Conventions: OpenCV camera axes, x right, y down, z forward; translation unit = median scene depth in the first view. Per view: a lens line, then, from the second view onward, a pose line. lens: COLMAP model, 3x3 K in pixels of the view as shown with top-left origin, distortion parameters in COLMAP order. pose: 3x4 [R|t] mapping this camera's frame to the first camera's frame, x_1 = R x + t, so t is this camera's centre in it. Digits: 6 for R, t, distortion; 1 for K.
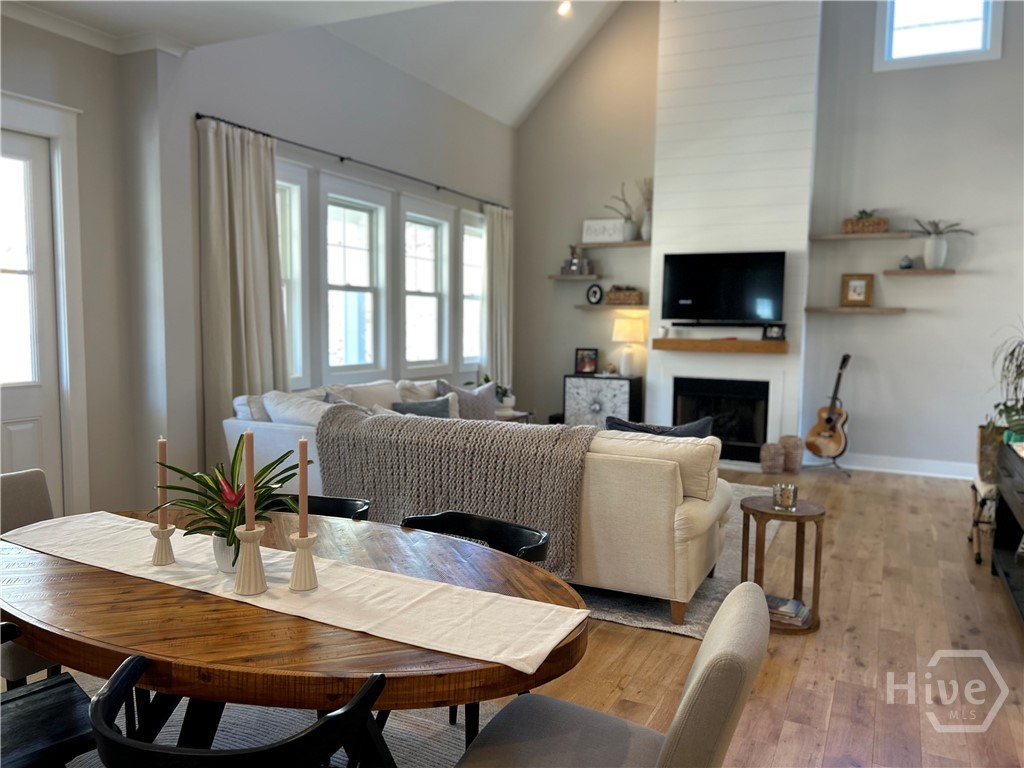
lens RADIAL K [[789.9, 0, 512.0], [0, 789.9, 384.0], [0, 0, 1]] dist [0.028673, -0.010870]
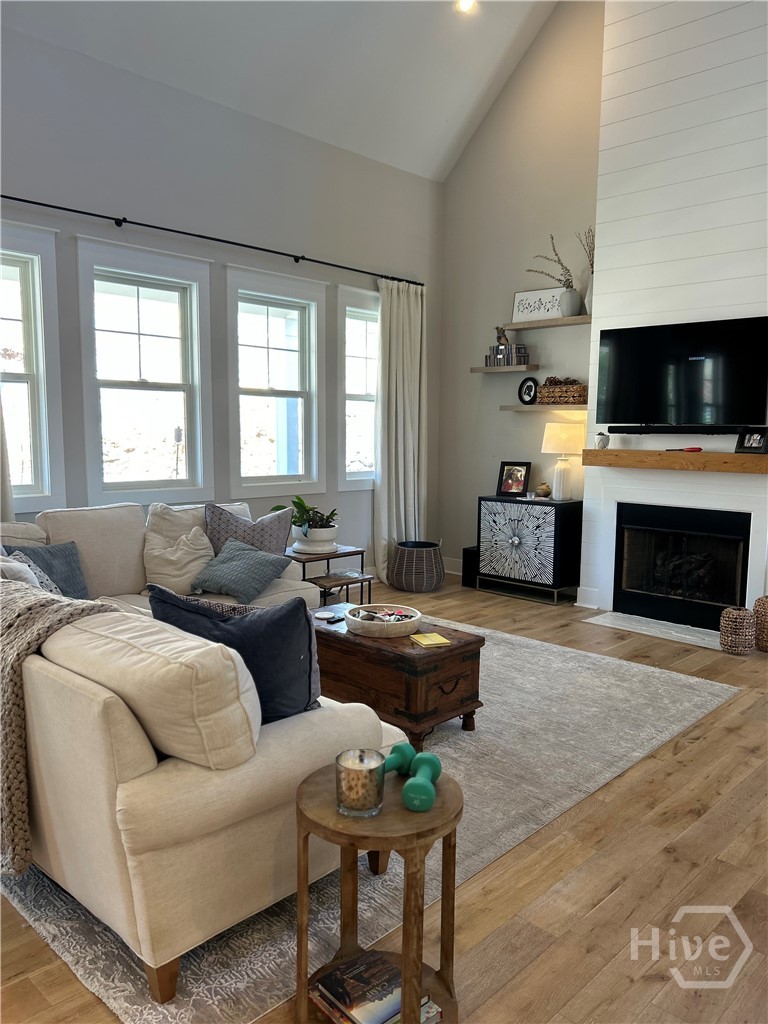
lens RADIAL K [[759.3, 0, 381.7], [0, 759.3, 547.7], [0, 0, 1]] dist [-0.049494, 0.002174]
pose [[0.944630, 0.042288, -0.325401, 0.228632], [-0.020688, 0.997363, 0.069556, -0.012101], [0.327484, -0.058973, 0.943014, 0.280837]]
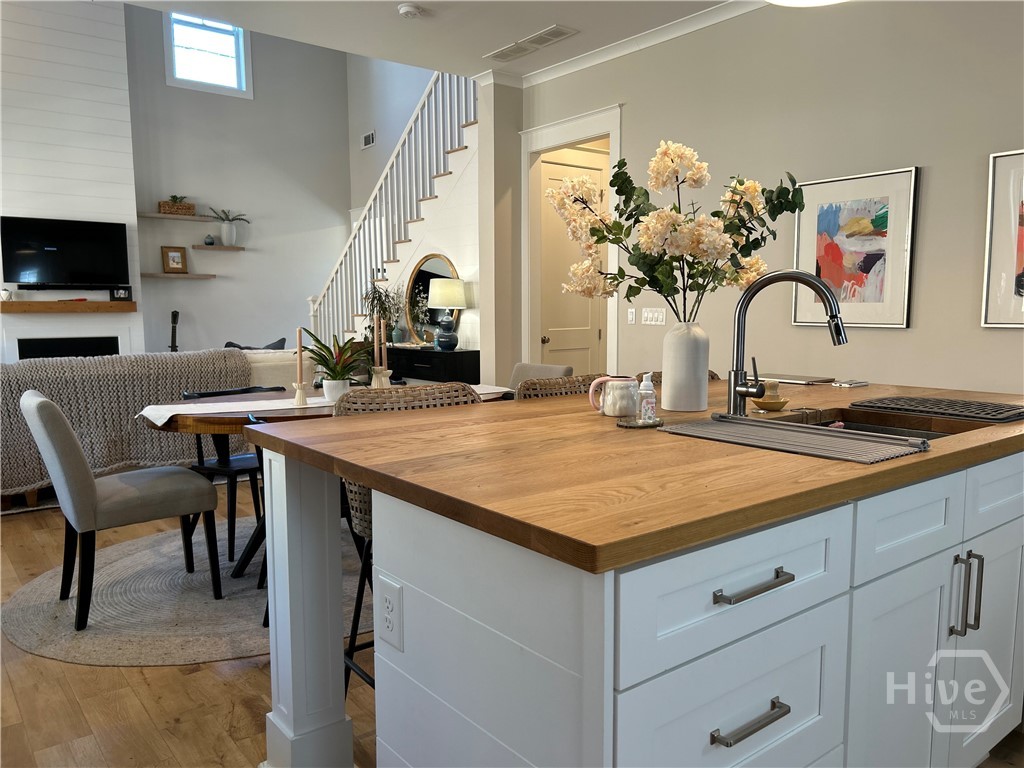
lens RADIAL K [[789.9, 0, 512.0], [0, 789.9, 384.0], [0, 0, 1]] dist [0.028673, -0.010870]
pose [[0.439298, -0.107372, 0.891902, -0.438426], [0.084231, 0.993381, 0.078101, 0.021409], [-0.894384, 0.040817, 0.445434, -0.020448]]
